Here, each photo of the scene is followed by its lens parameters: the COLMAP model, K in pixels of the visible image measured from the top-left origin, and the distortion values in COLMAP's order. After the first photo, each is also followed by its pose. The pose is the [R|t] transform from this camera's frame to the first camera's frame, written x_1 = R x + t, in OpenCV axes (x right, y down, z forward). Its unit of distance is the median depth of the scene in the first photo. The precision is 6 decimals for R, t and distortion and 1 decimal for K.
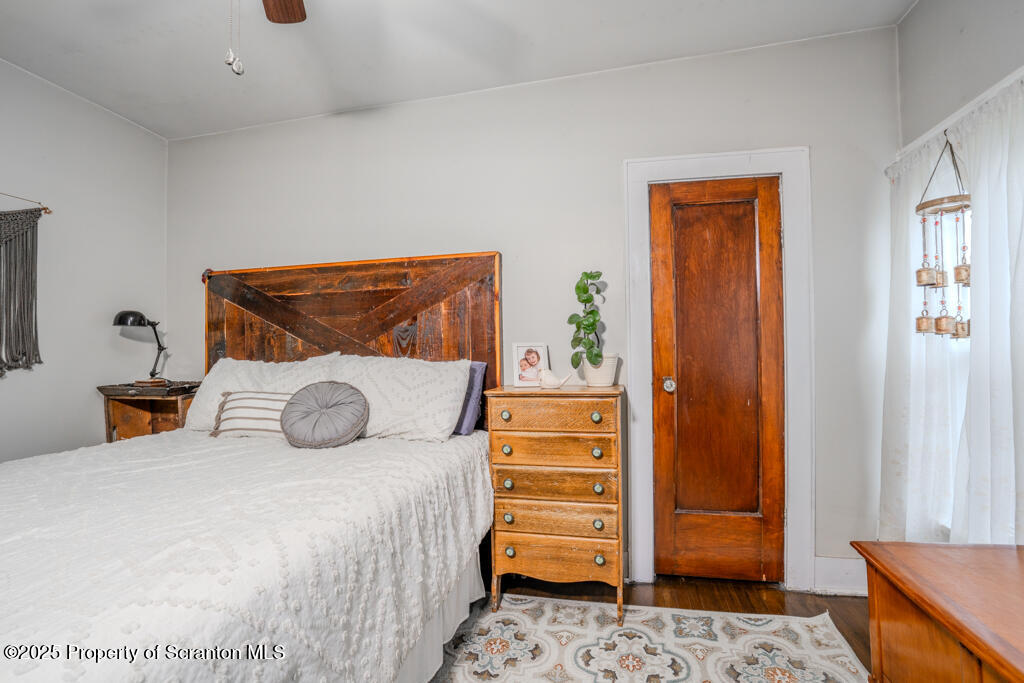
lens RADIAL K [[475.1, 0, 511.3], [0, 475.1, 350.2], [0, 0, 1]] dist [-0.050016, 0.012303]
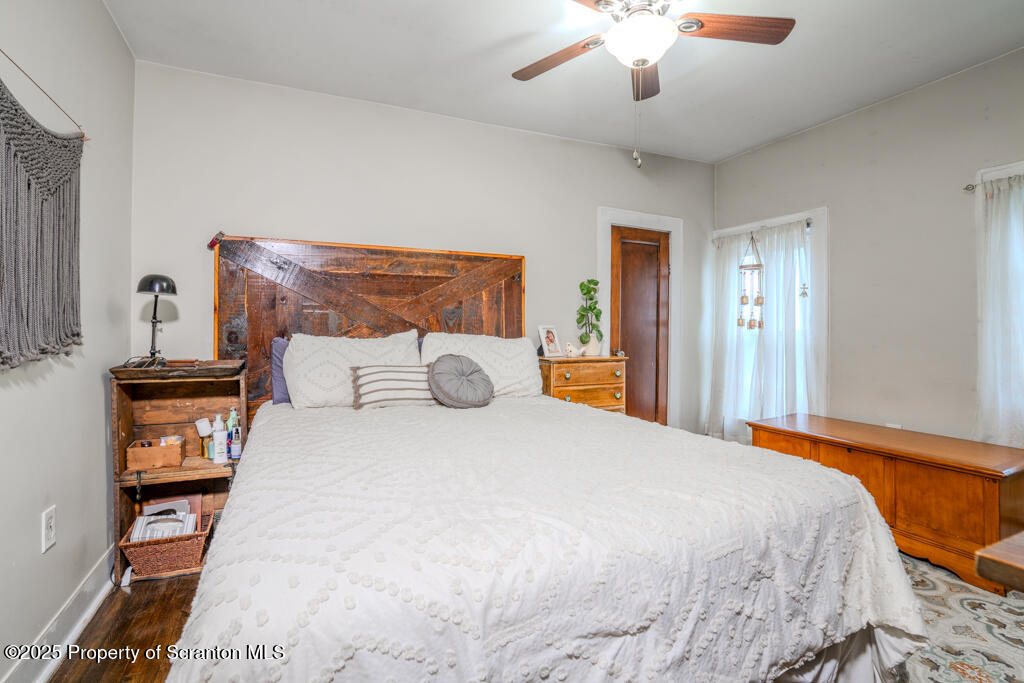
lens RADIAL K [[475.1, 0, 512.8], [0, 475.1, 335.9], [0, 0, 1]] dist [-0.050016, 0.012303]
pose [[0.792214, 0.006977, 0.610204, -0.857912], [-0.021055, 0.999652, 0.015906, -0.004285], [-0.609881, -0.025449, 0.792085, -0.044552]]
